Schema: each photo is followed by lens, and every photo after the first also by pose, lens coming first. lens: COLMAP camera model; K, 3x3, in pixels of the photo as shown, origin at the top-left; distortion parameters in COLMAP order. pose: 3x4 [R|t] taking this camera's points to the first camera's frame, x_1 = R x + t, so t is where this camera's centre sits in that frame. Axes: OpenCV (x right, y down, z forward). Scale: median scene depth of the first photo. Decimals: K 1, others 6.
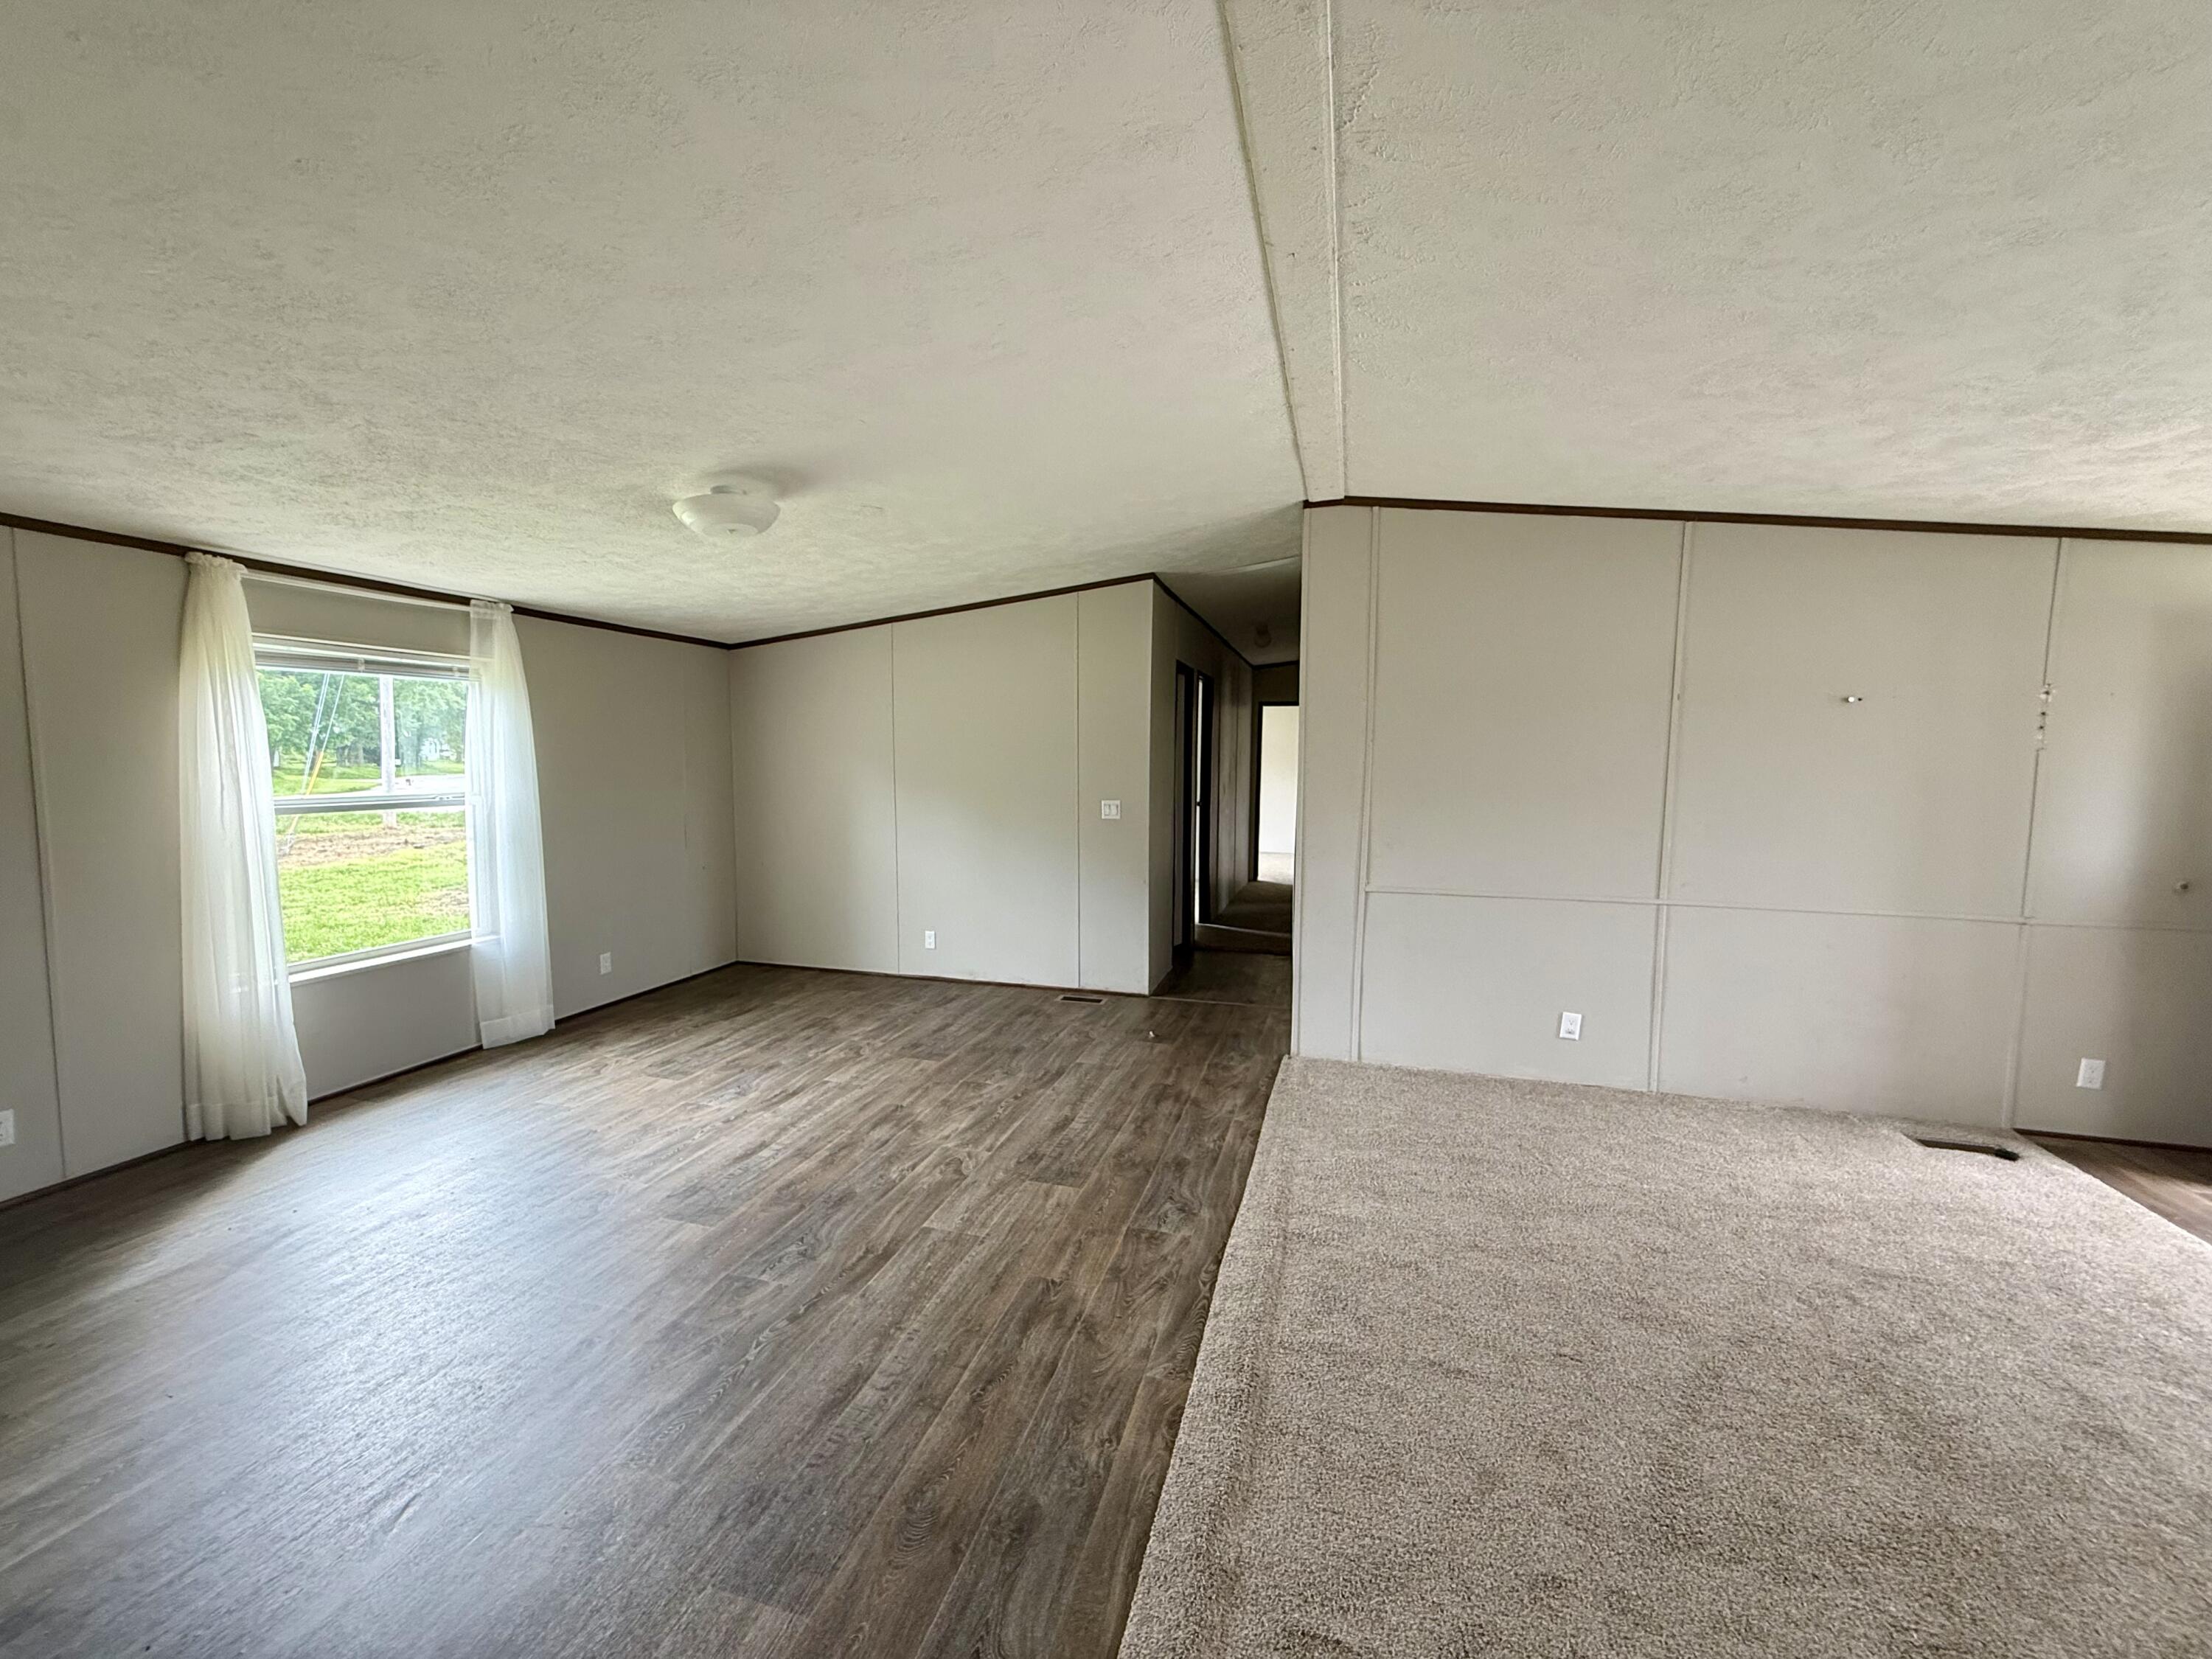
lens RADIAL K [[888.4, 0, 1105.6], [0, 888.4, 828.7], [0, 0, 1]] dist [0.000726, -0.000015]
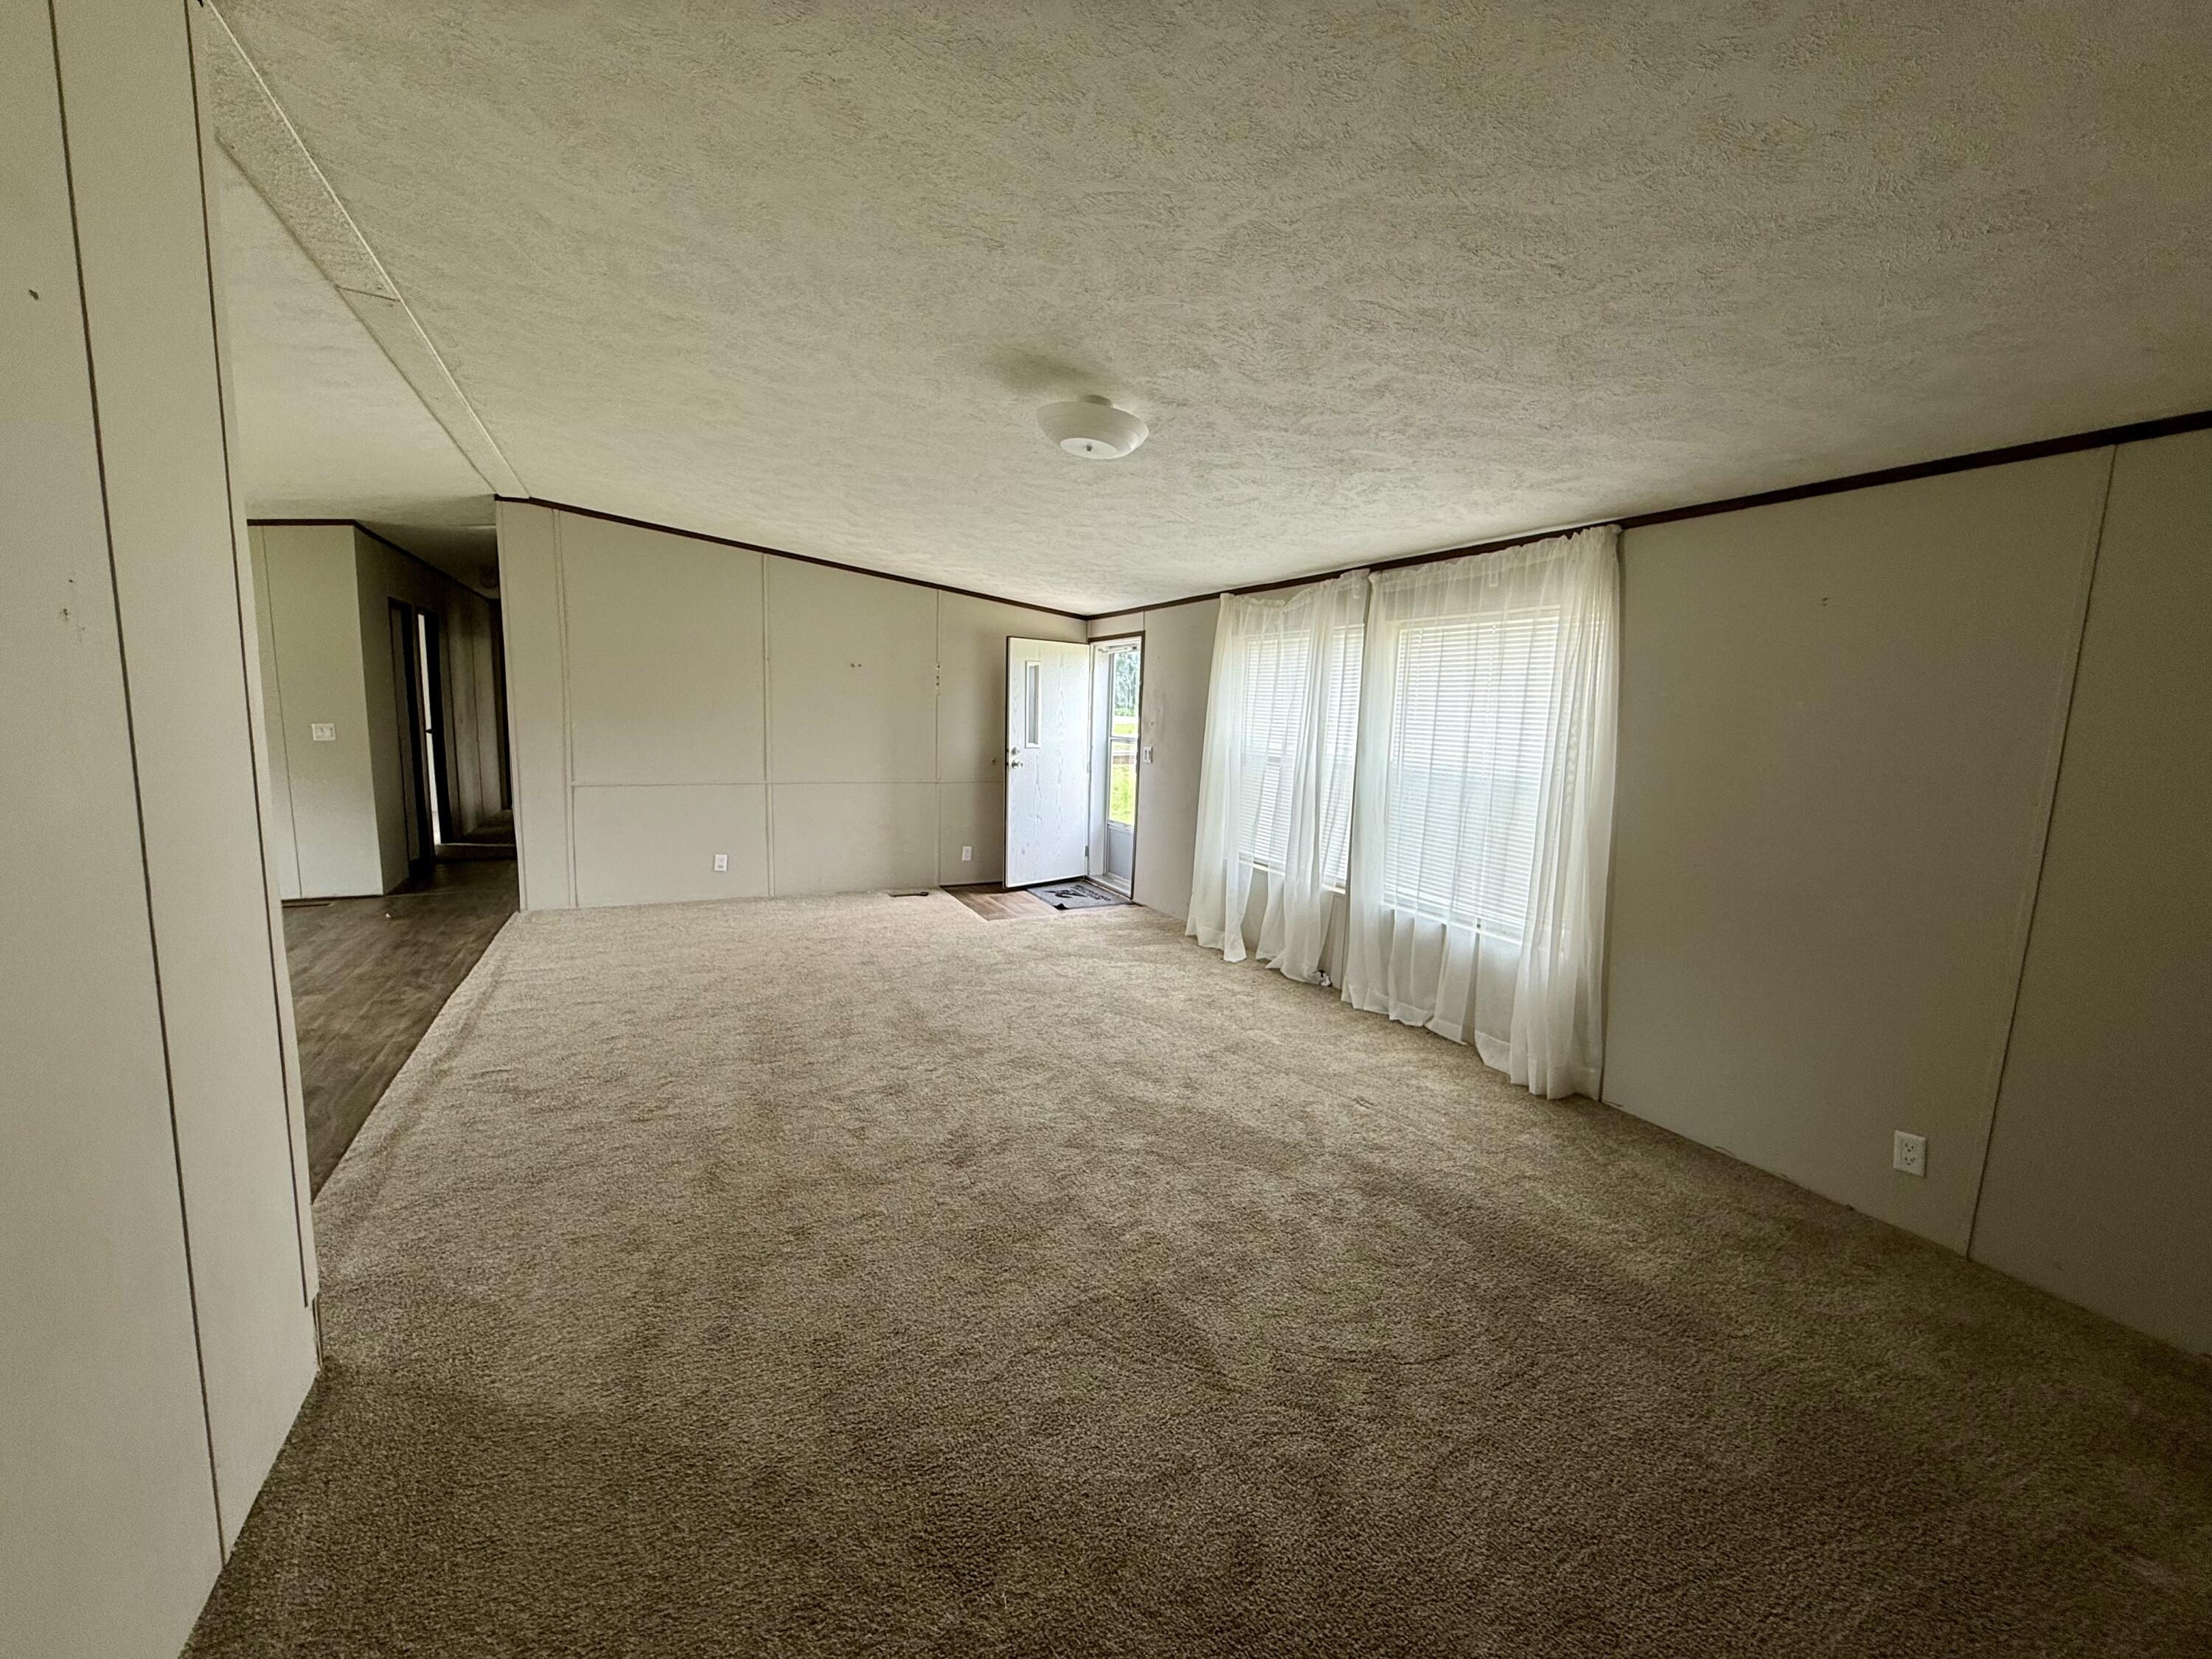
lens RADIAL K [[888.4, 0, 1100.3], [0, 888.4, 827.4], [0, 0, 1]] dist [0.000726, -0.000015]
pose [[0.744277, -0.075942, 0.663539, -0.028734], [0.031269, 0.996387, 0.078963, 0.065036], [-0.667139, -0.038023, 0.743963, -0.776225]]
